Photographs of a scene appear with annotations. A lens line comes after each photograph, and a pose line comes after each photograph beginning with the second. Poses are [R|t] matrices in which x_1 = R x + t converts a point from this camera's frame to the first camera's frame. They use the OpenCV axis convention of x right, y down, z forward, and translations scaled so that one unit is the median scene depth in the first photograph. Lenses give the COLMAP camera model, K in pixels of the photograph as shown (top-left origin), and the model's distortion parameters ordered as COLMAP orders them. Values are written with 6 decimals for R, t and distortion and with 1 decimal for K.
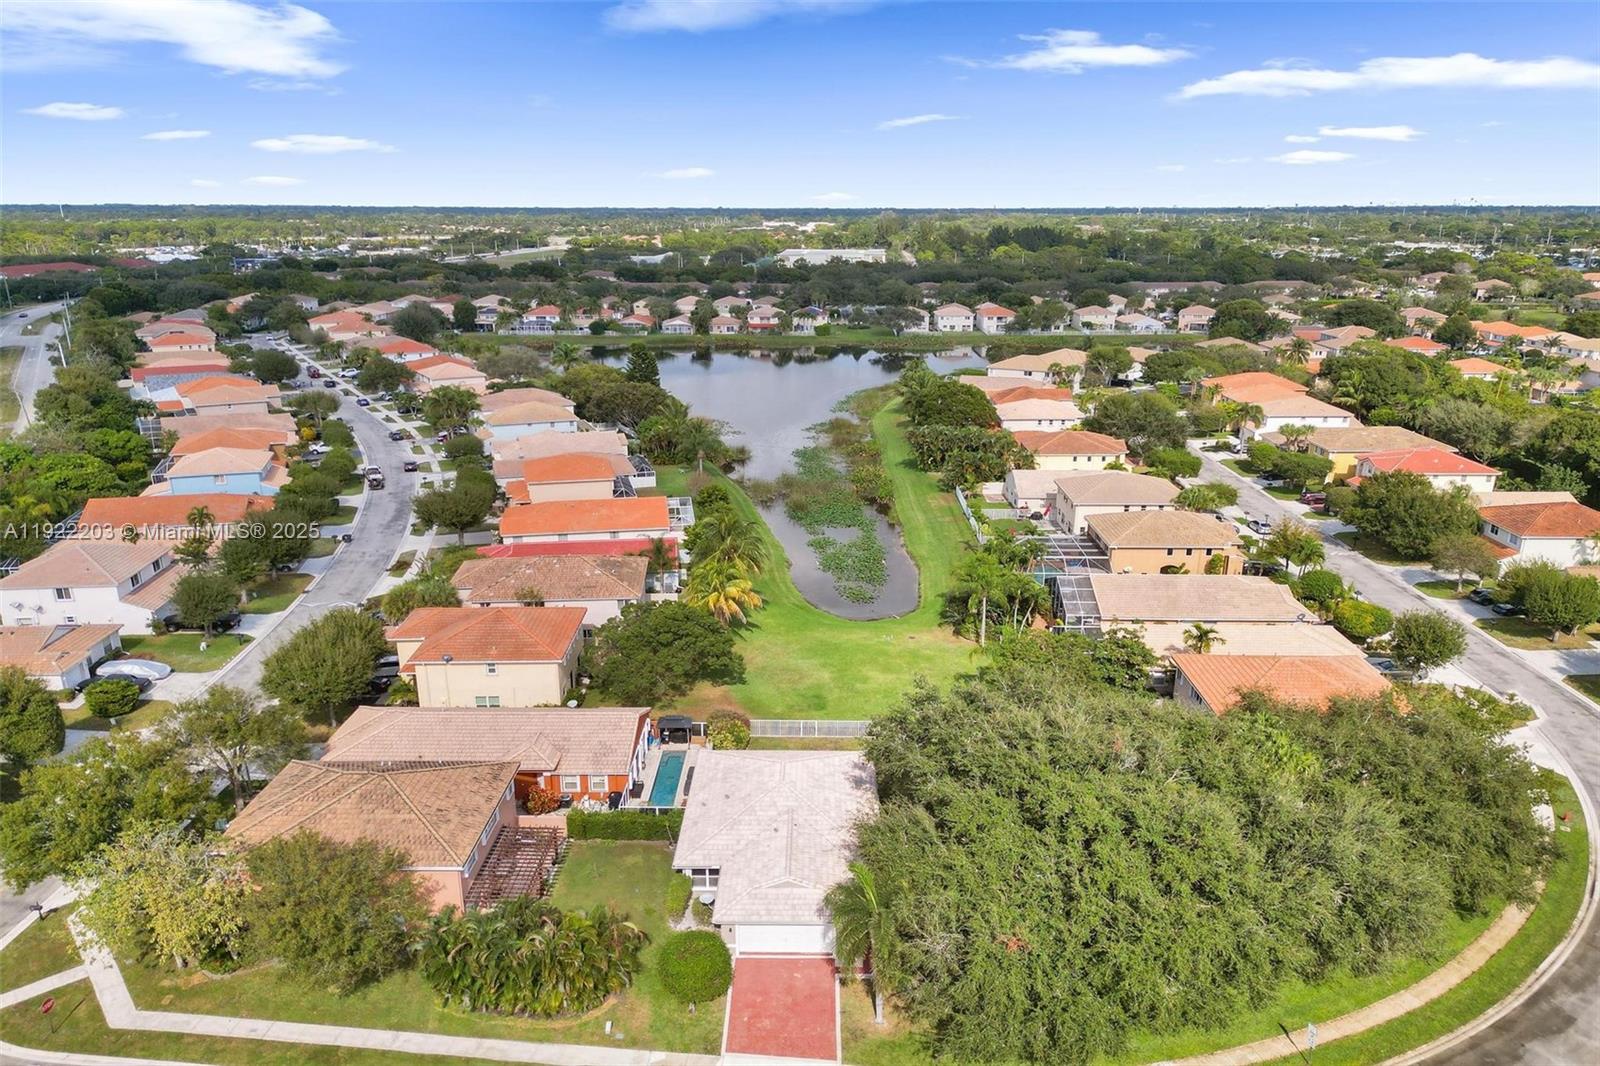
lens RADIAL K [[1143.2, 0, 796.6], [0, 1143.2, 556.5], [0, 0, 1]] dist [0.072943, -0.084865]
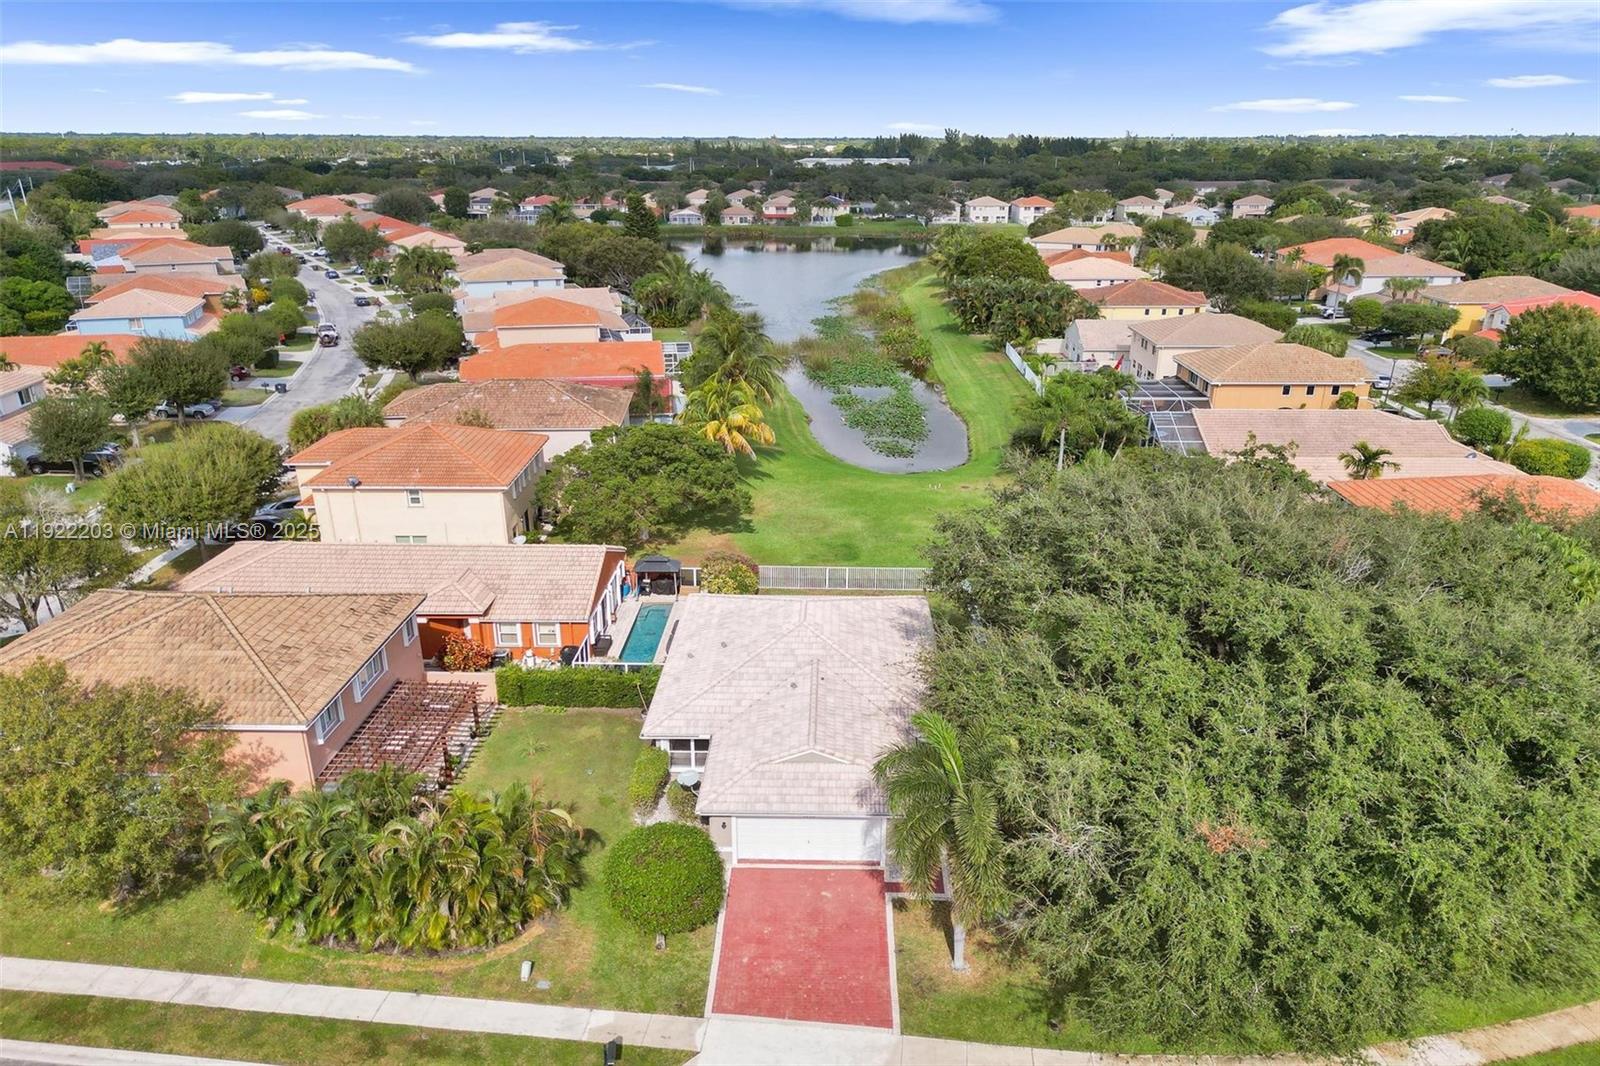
lens RADIAL K [[1143.7, 0, 795.1], [0, 1143.7, 577.1], [0, 0, 1]] dist [0.065693, -0.062730]
pose [[0.999875, 0.005424, -0.014858, -0.003543], [-0.004368, 0.997523, 0.070200, 0.060393], [0.015202, -0.070126, 0.997422, 0.158432]]
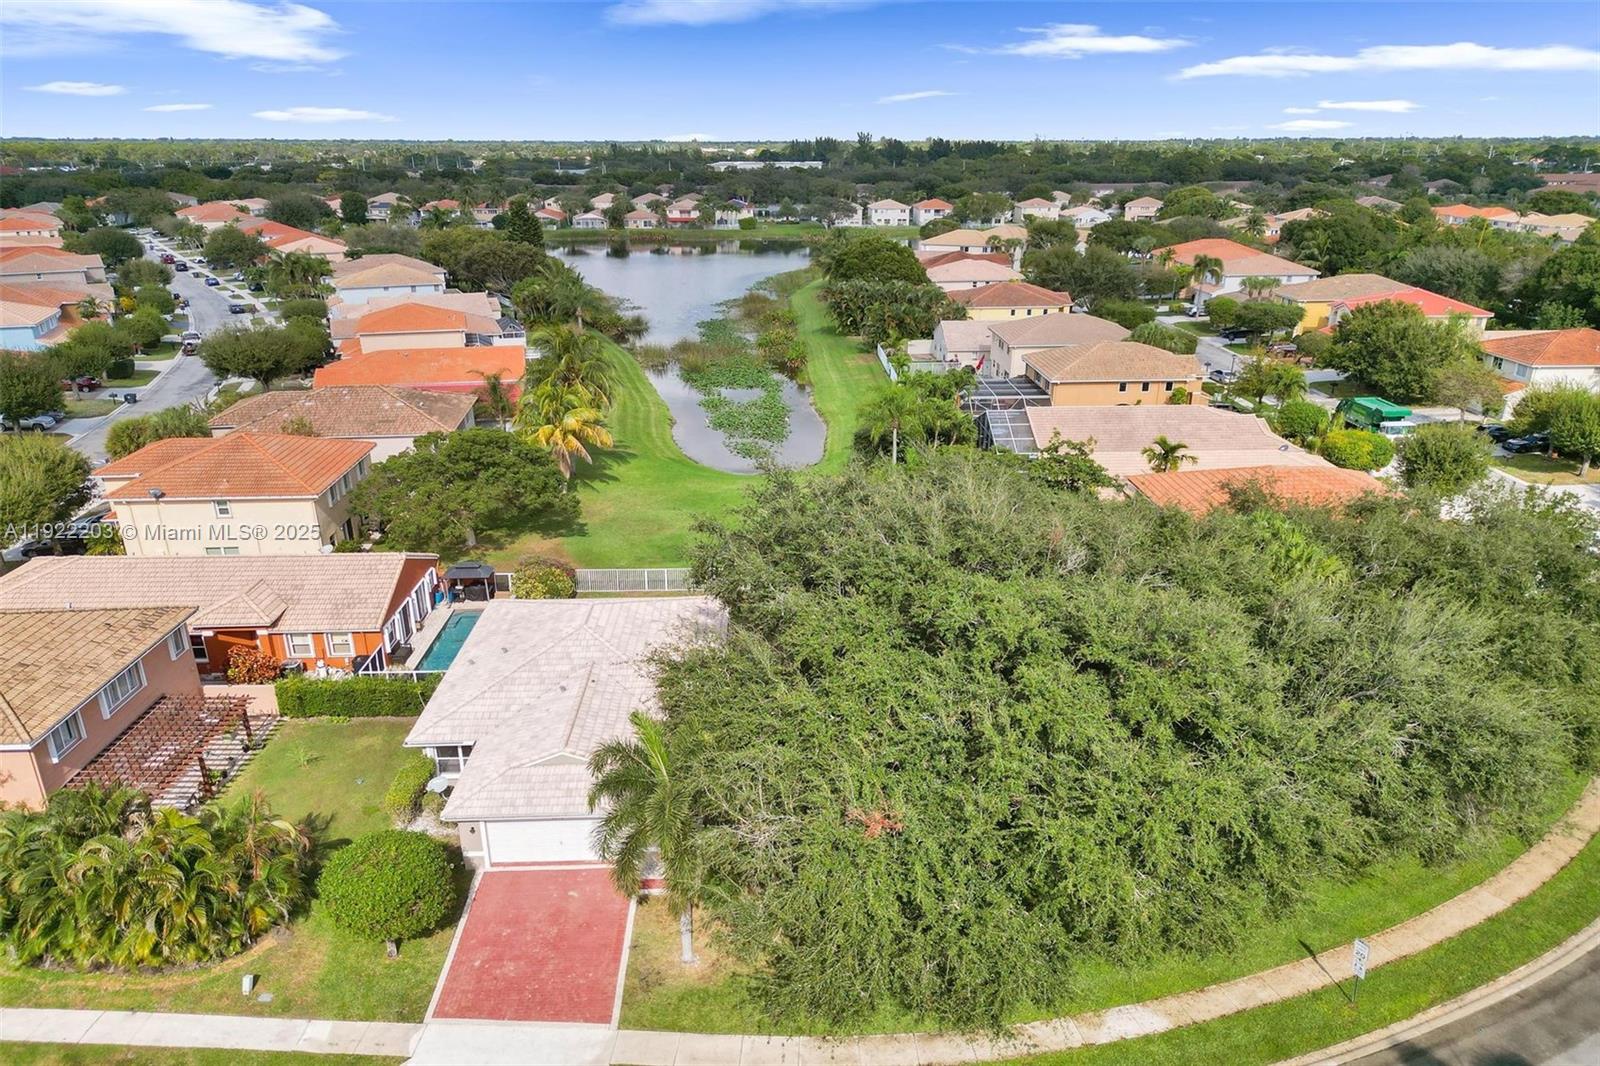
lens RADIAL K [[1133.9, 0, 795.6], [0, 1133.9, 580.4], [0, 0, 1]] dist [0.064299, -0.064526]
pose [[0.998913, -0.019103, 0.042526, 0.044203], [0.015945, 0.997176, 0.073382, 0.060396], [-0.043808, -0.072624, 0.996397, 0.155871]]
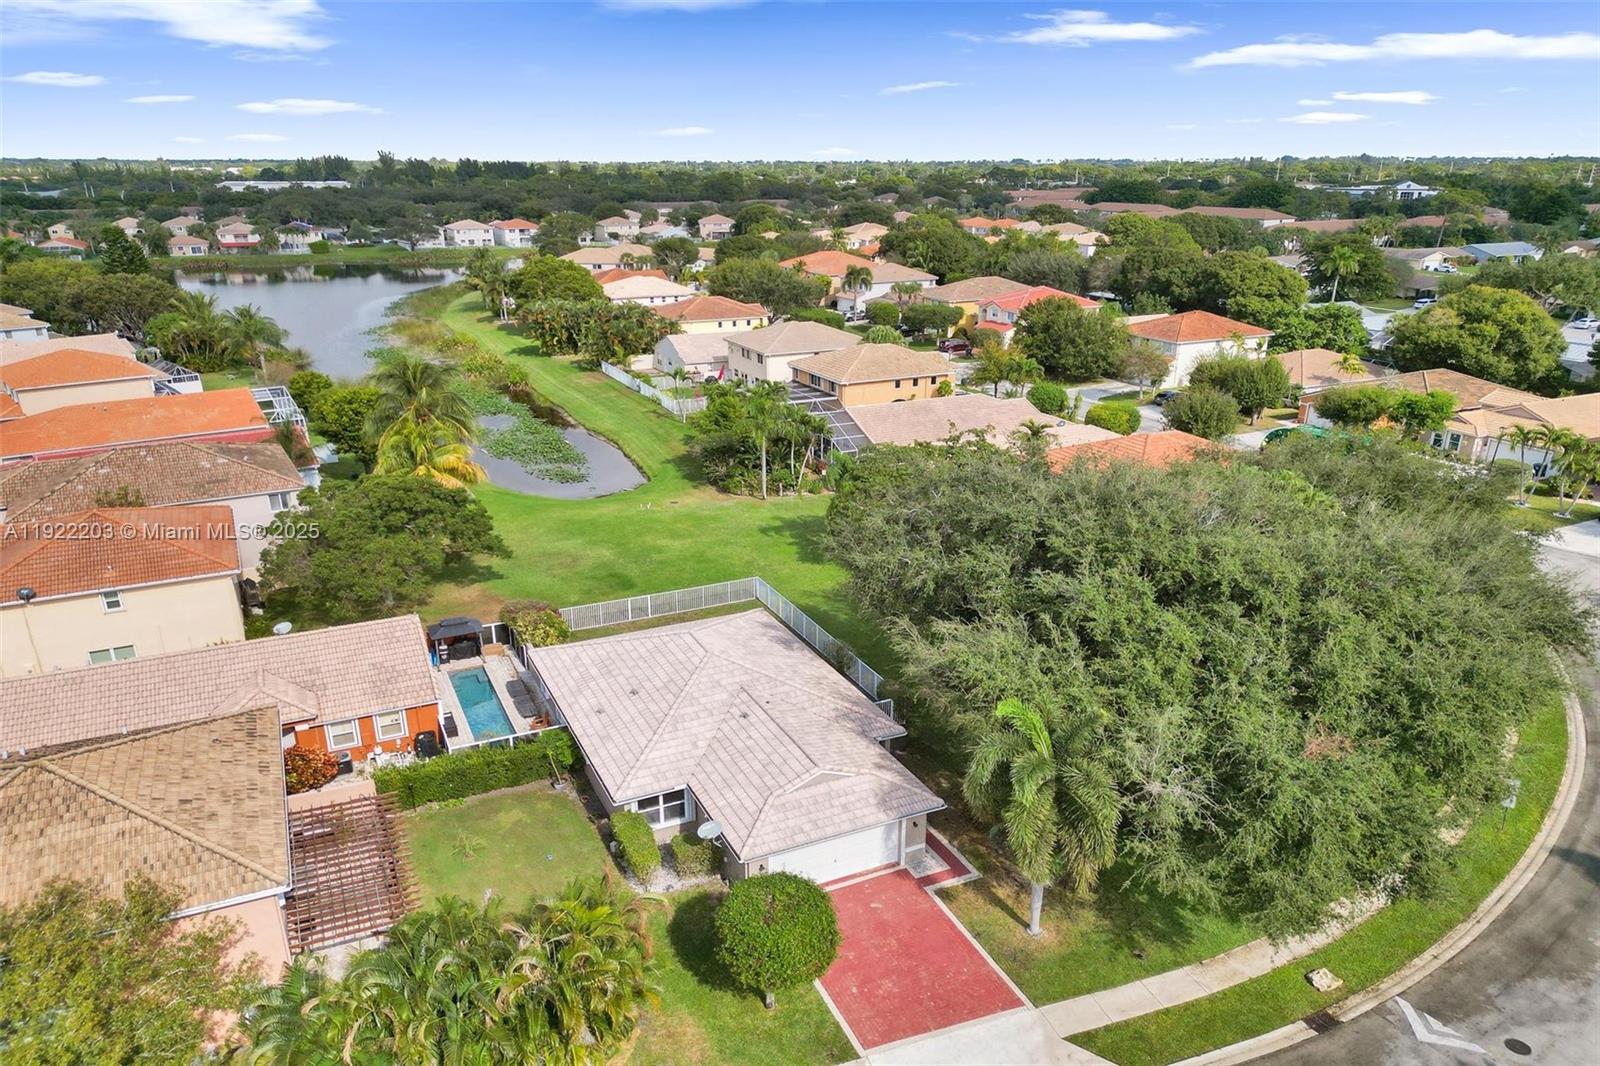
lens RADIAL K [[1118.5, 0, 796.6], [0, 1118.5, 580.8], [0, 0, 1]] dist [0.068143, -0.066285]
pose [[0.897972, -0.157038, 0.411078, -0.117472], [0.131208, 0.987214, 0.090514, 0.050620], [-0.420036, -0.027342, 0.907096, 0.191411]]
